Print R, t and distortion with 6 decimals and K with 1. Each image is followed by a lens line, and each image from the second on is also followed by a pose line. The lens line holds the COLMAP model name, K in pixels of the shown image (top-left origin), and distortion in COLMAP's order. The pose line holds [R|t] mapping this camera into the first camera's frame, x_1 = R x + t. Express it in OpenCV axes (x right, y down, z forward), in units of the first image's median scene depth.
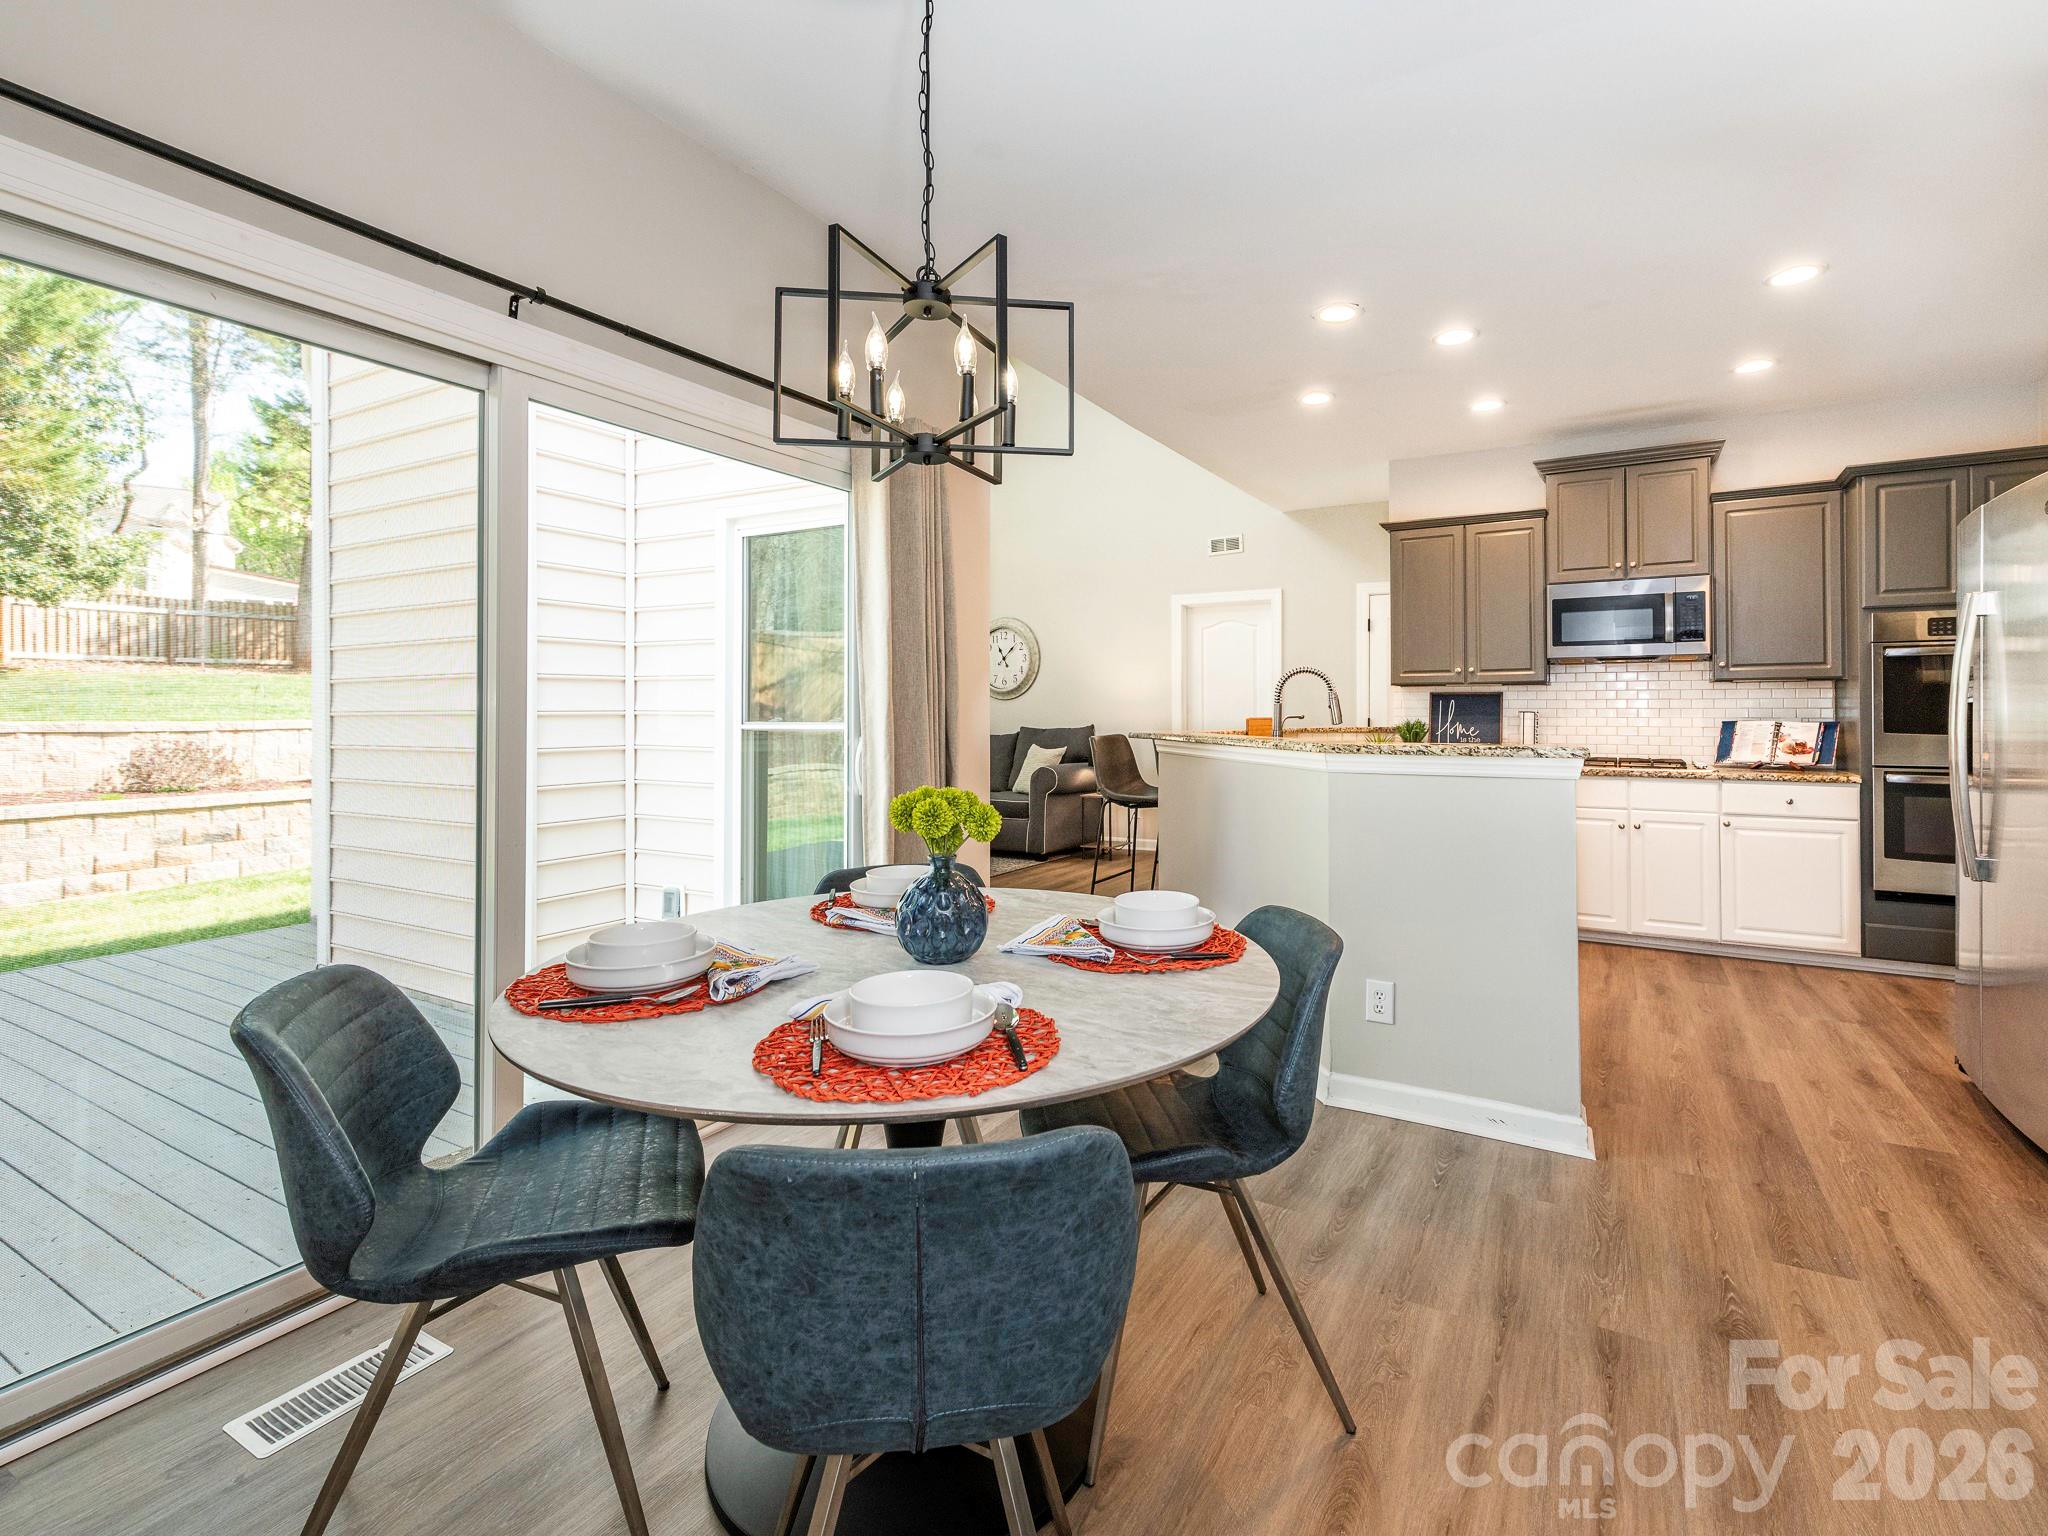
lens RADIAL K [[921.9, 0, 1112.7], [0, 921.9, 695.0], [0, 0, 1]] dist [0.005014, 0.000068]
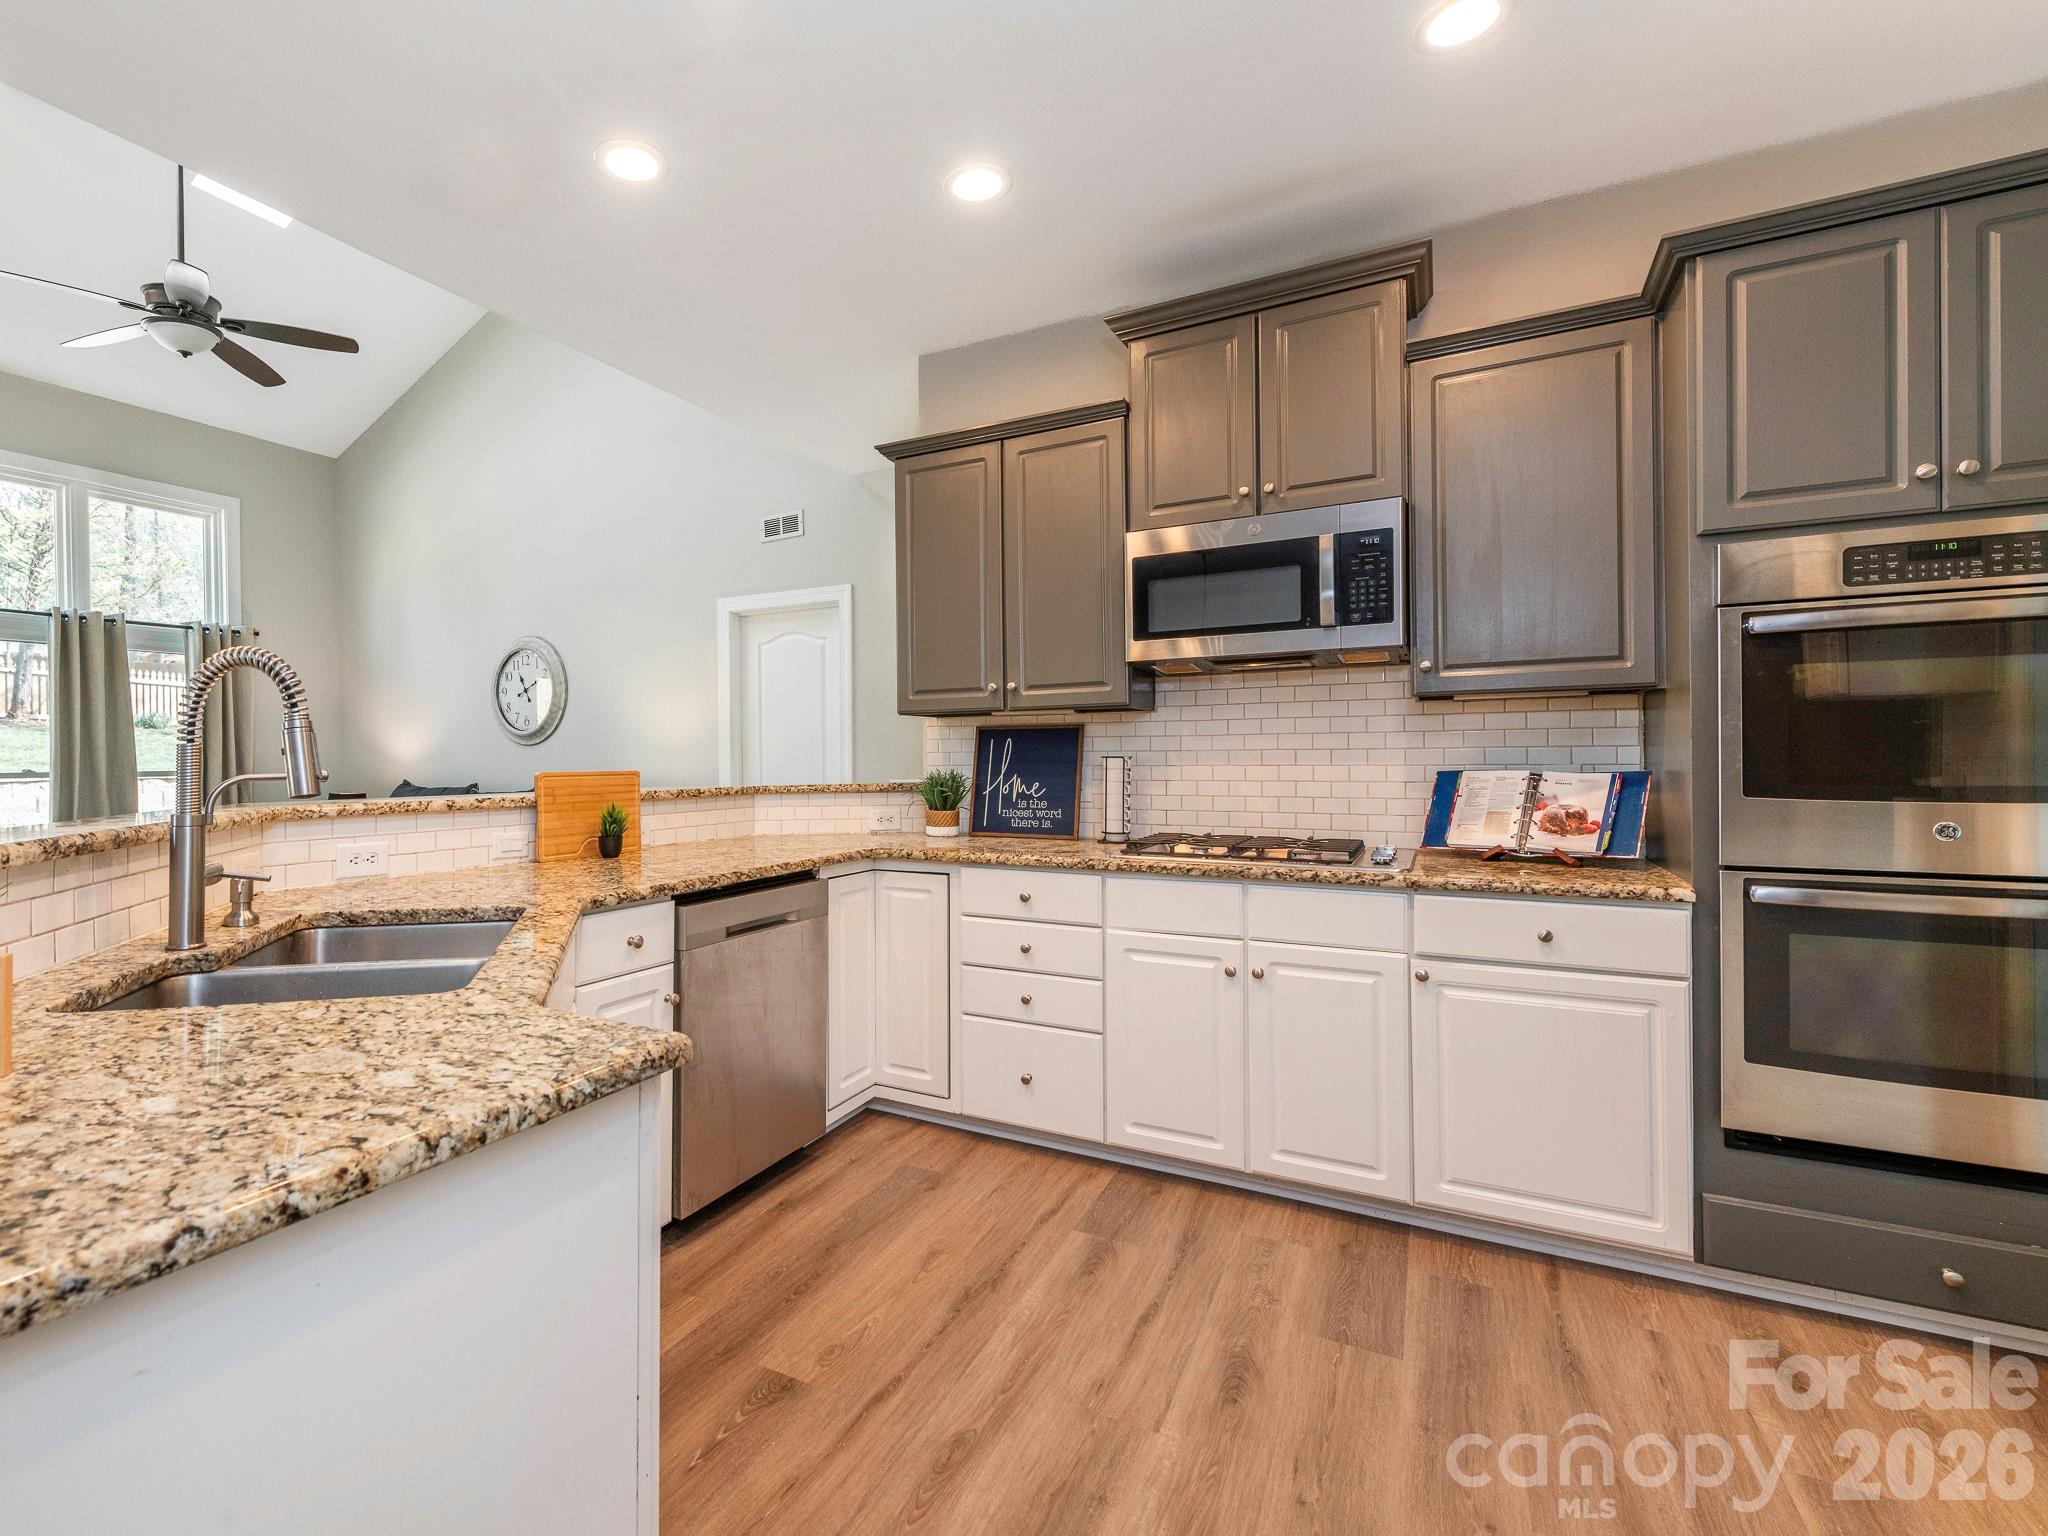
lens RADIAL K [[930.1, 0, 900.7], [0, 930.1, 752.0], [0, 0, 1]] dist [0.016048, -0.003546]
pose [[0.999746, -0.010653, -0.019836, 0.369262], [0.010895, 0.999867, 0.012126, 0.006901], [0.019704, -0.012339, 0.999730, 0.457809]]
